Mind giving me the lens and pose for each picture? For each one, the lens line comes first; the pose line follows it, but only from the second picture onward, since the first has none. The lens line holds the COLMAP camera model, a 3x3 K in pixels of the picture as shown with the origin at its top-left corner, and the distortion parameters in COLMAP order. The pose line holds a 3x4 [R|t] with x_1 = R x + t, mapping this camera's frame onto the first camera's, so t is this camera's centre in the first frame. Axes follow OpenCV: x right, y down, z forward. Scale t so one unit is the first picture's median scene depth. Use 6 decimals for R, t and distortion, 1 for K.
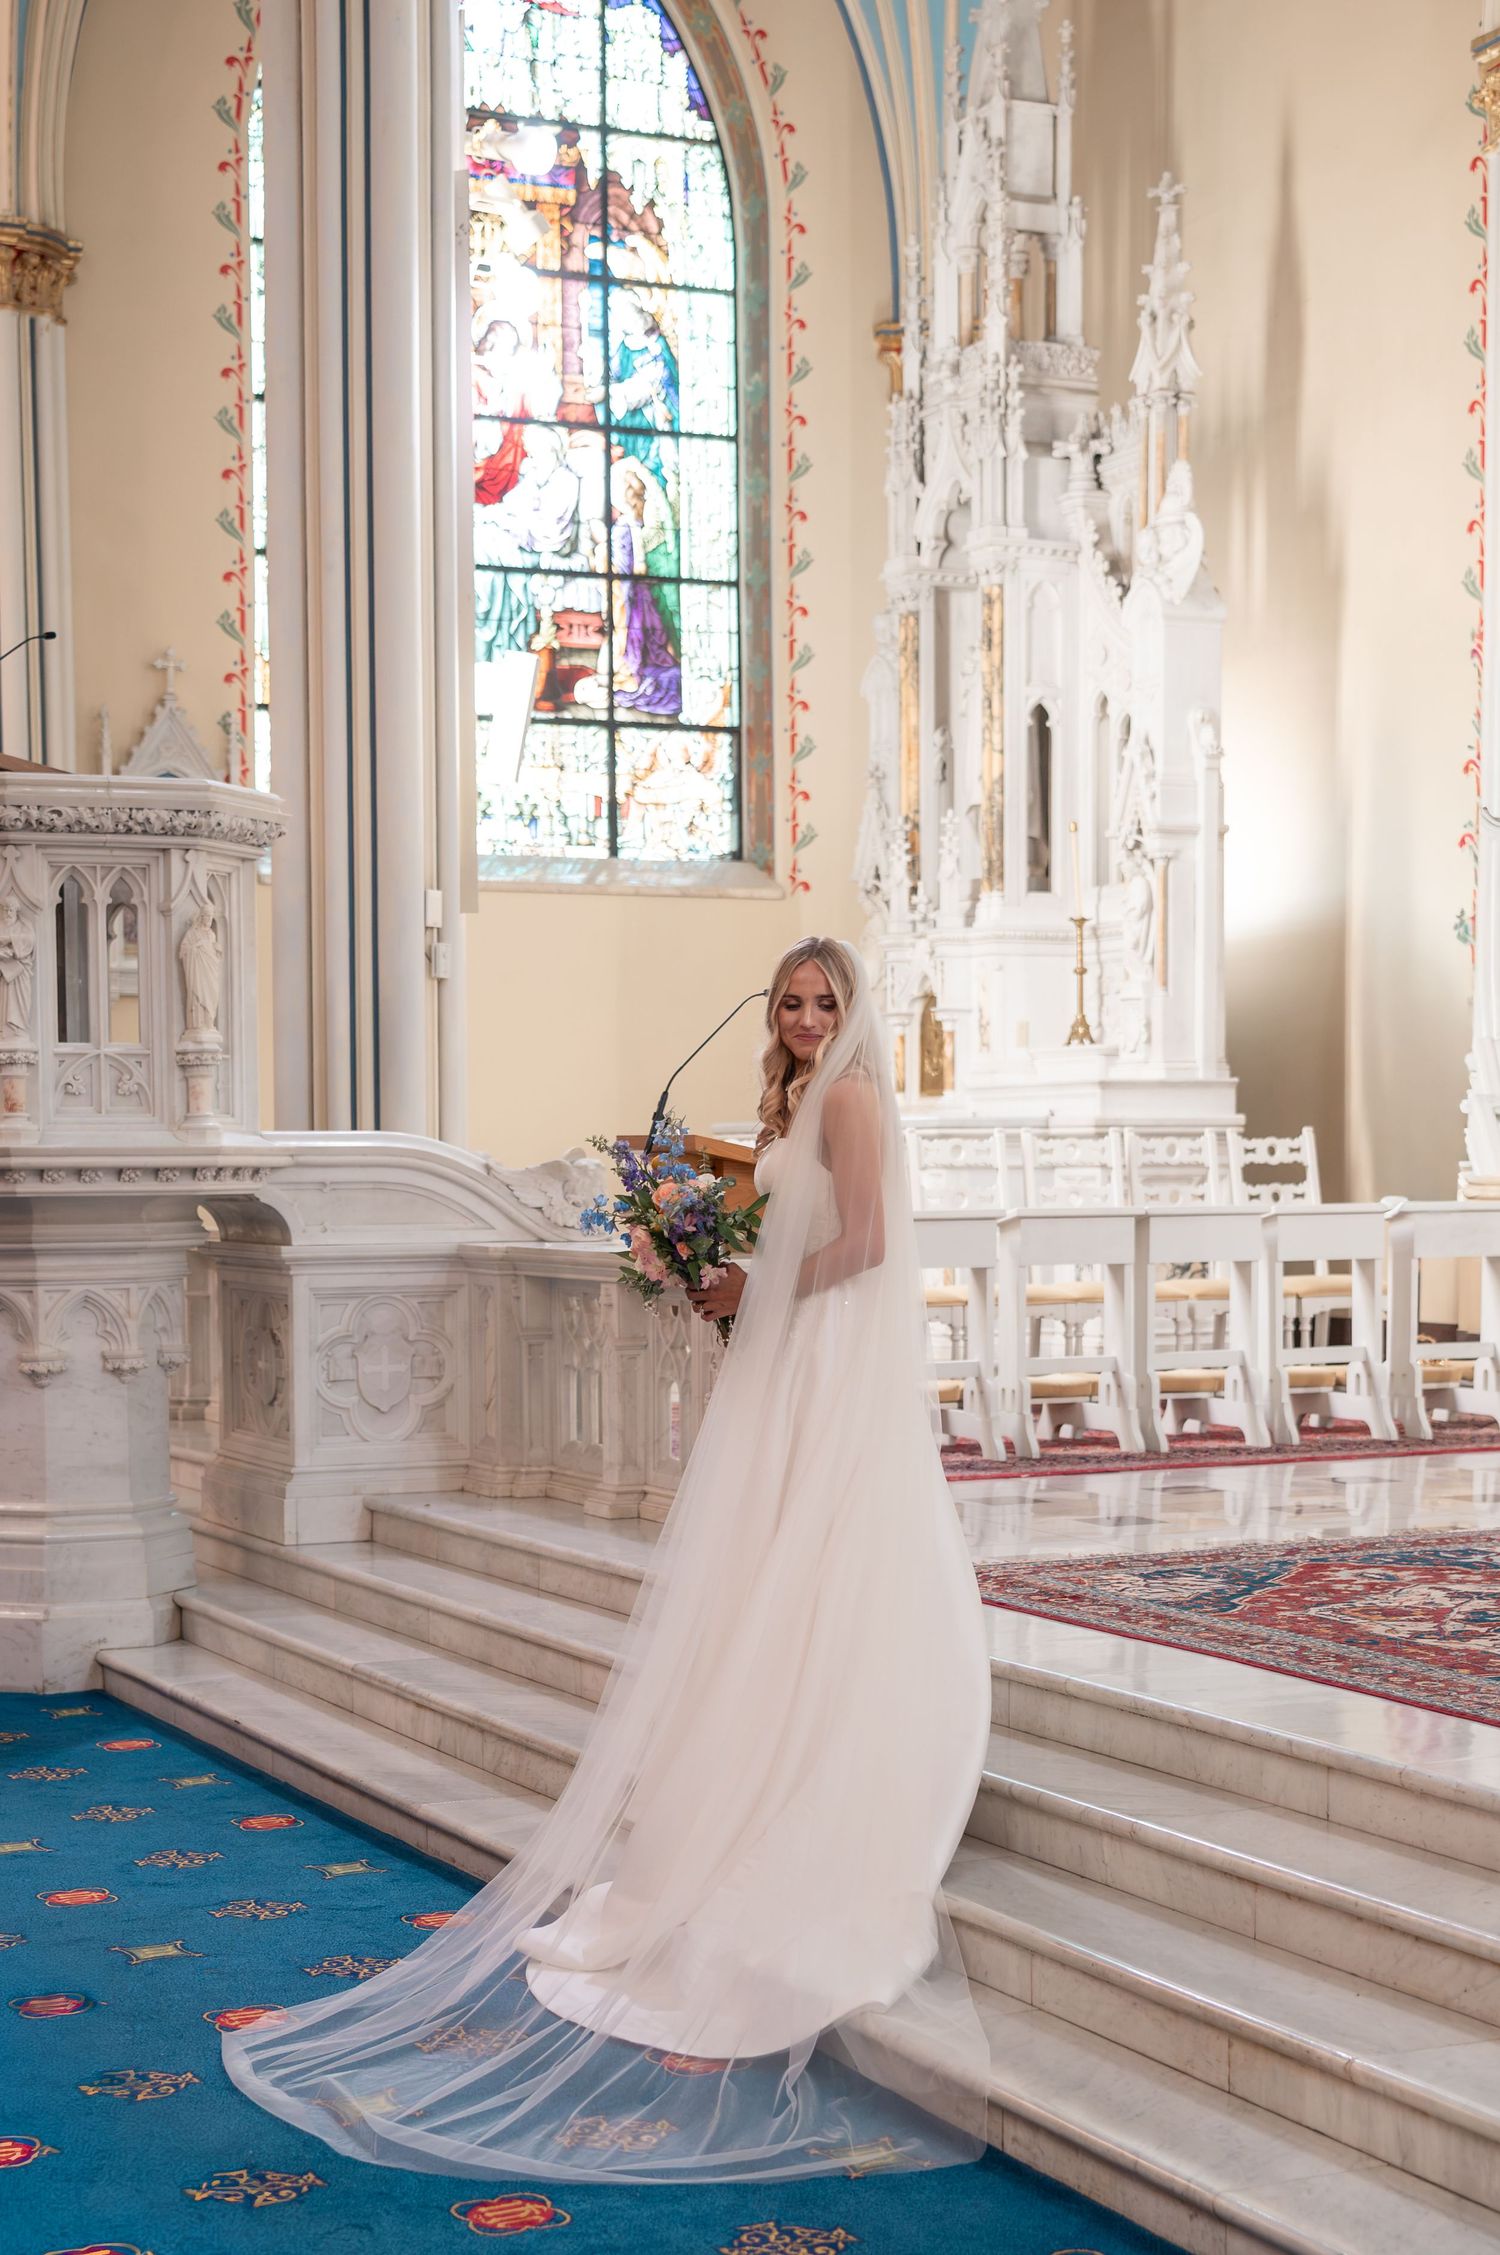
lens RADIAL K [[3291.2, 0, 687.5], [0, 3291.2, 1295.1], [0, 0, 1]] dist [0.001554, 0.000000]
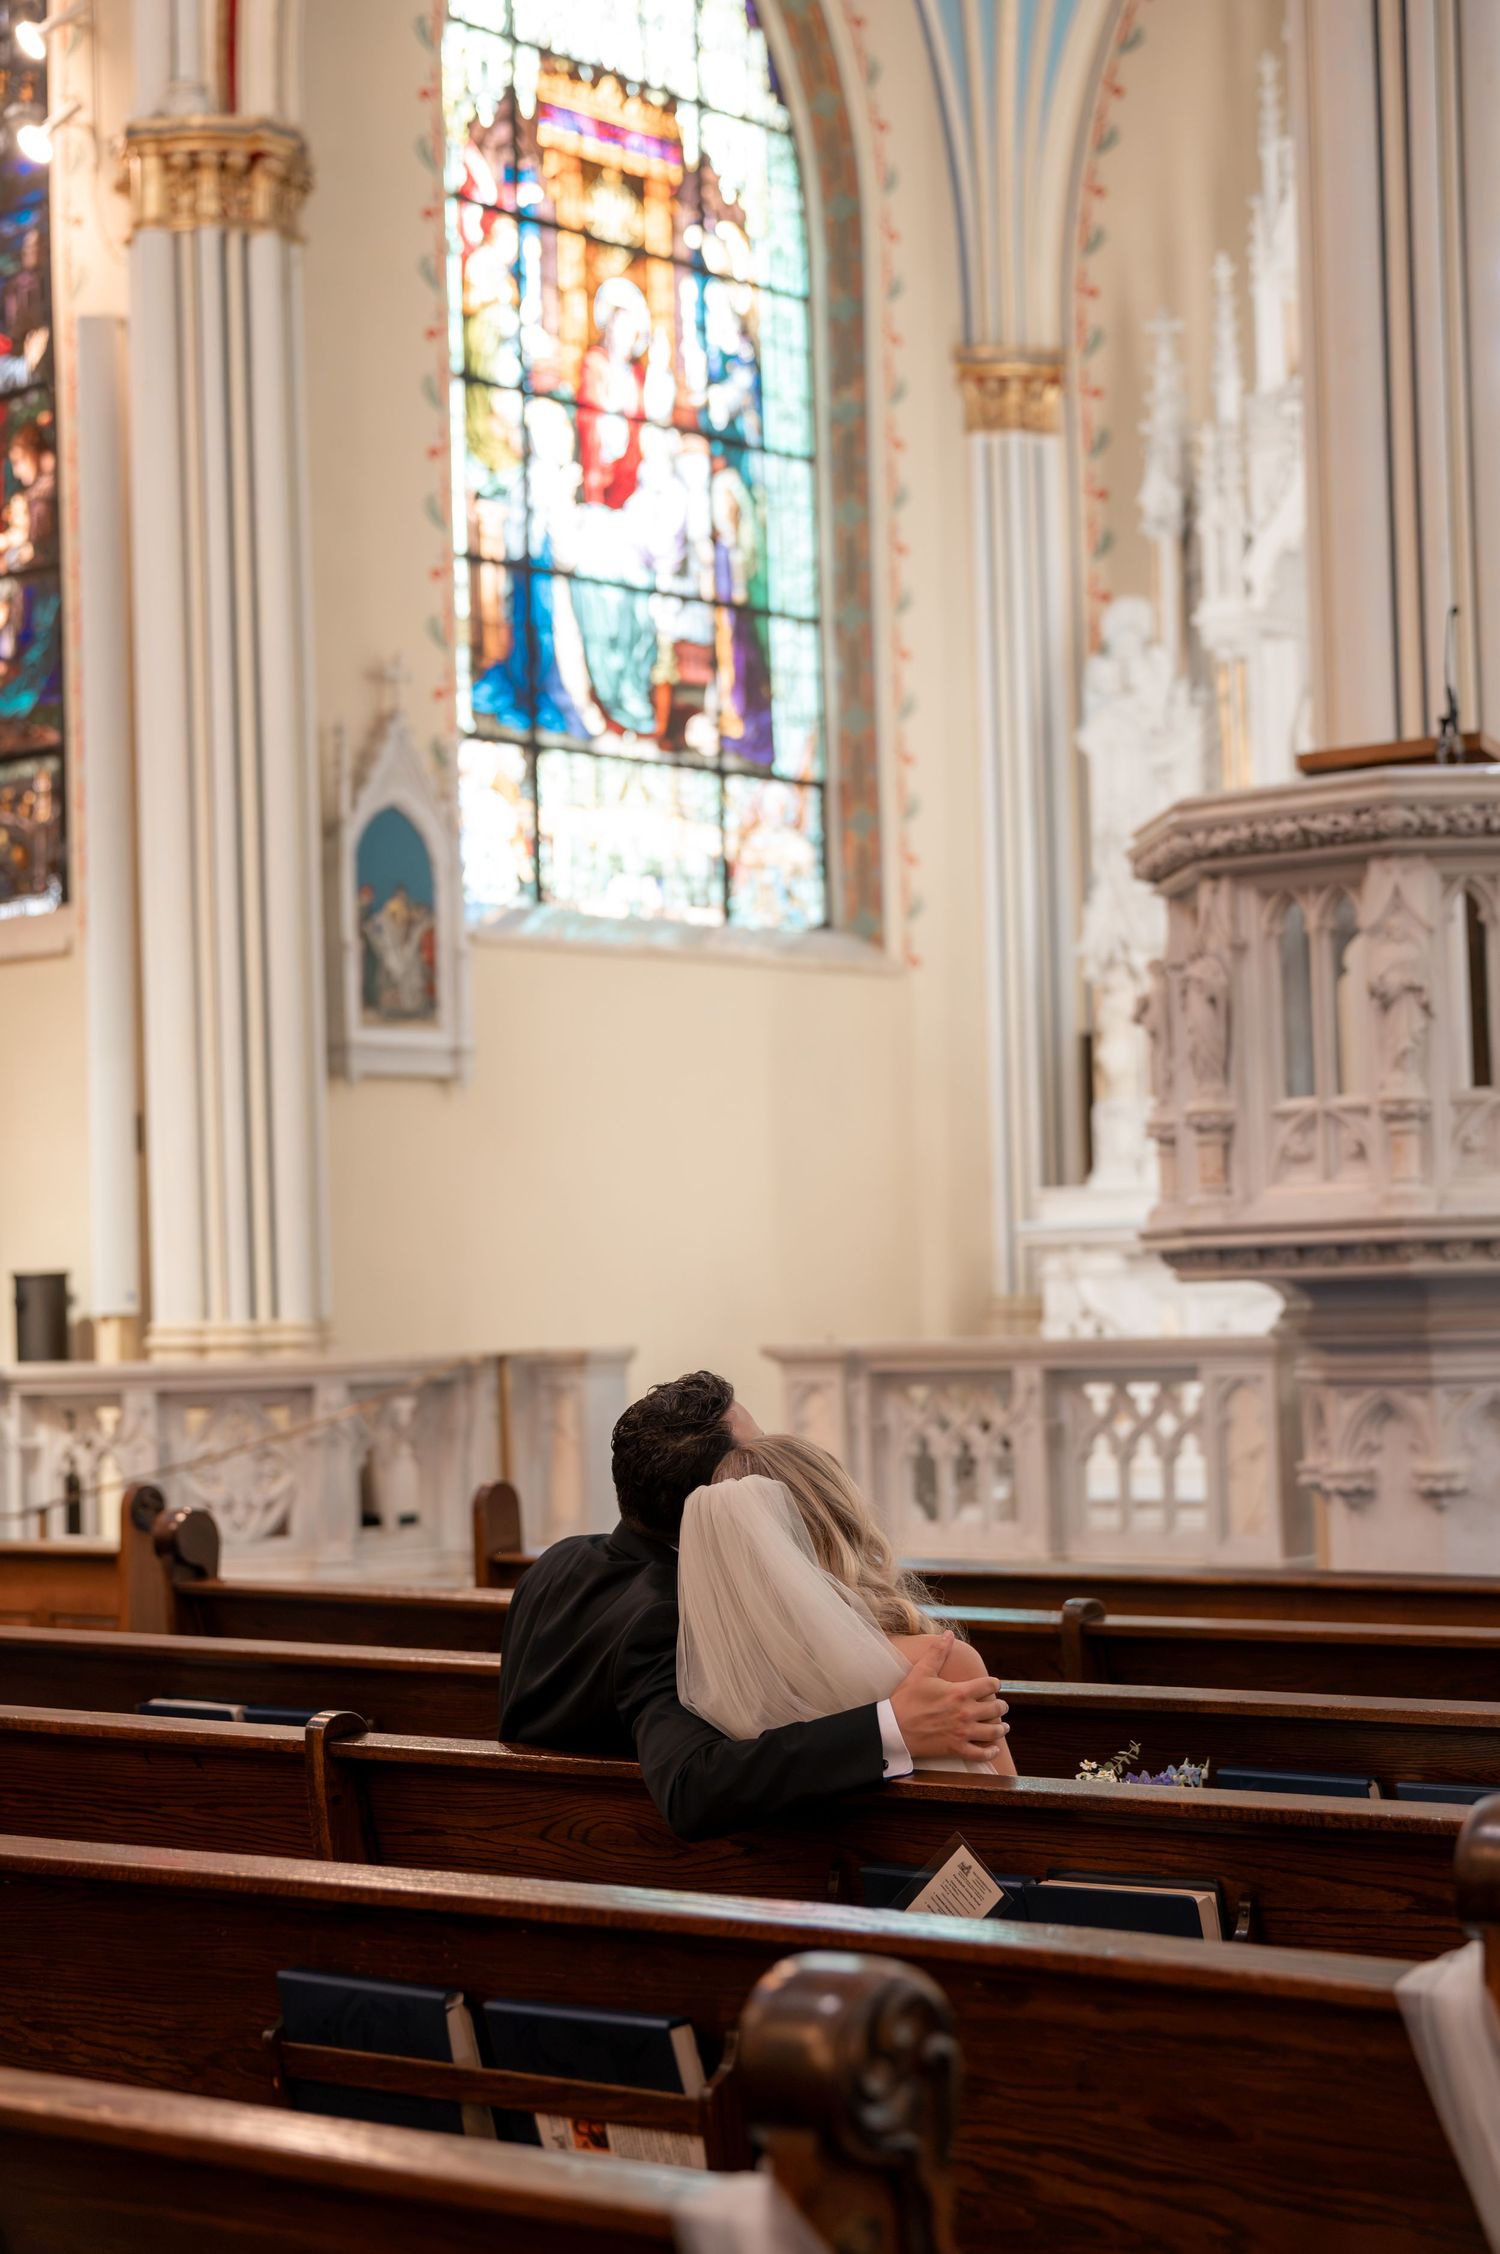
lens RADIAL K [[3620.3, 0, 748.1], [0, 3620.3, 1135.5], [0, 0, 1]] dist [0.000725, 0.000000]
pose [[0.904951, -0.005350, 0.425483, -0.431193], [0.044734, 0.995576, -0.082625, 0.001192], [-0.423158, 0.093805, 0.901187, 0.149139]]
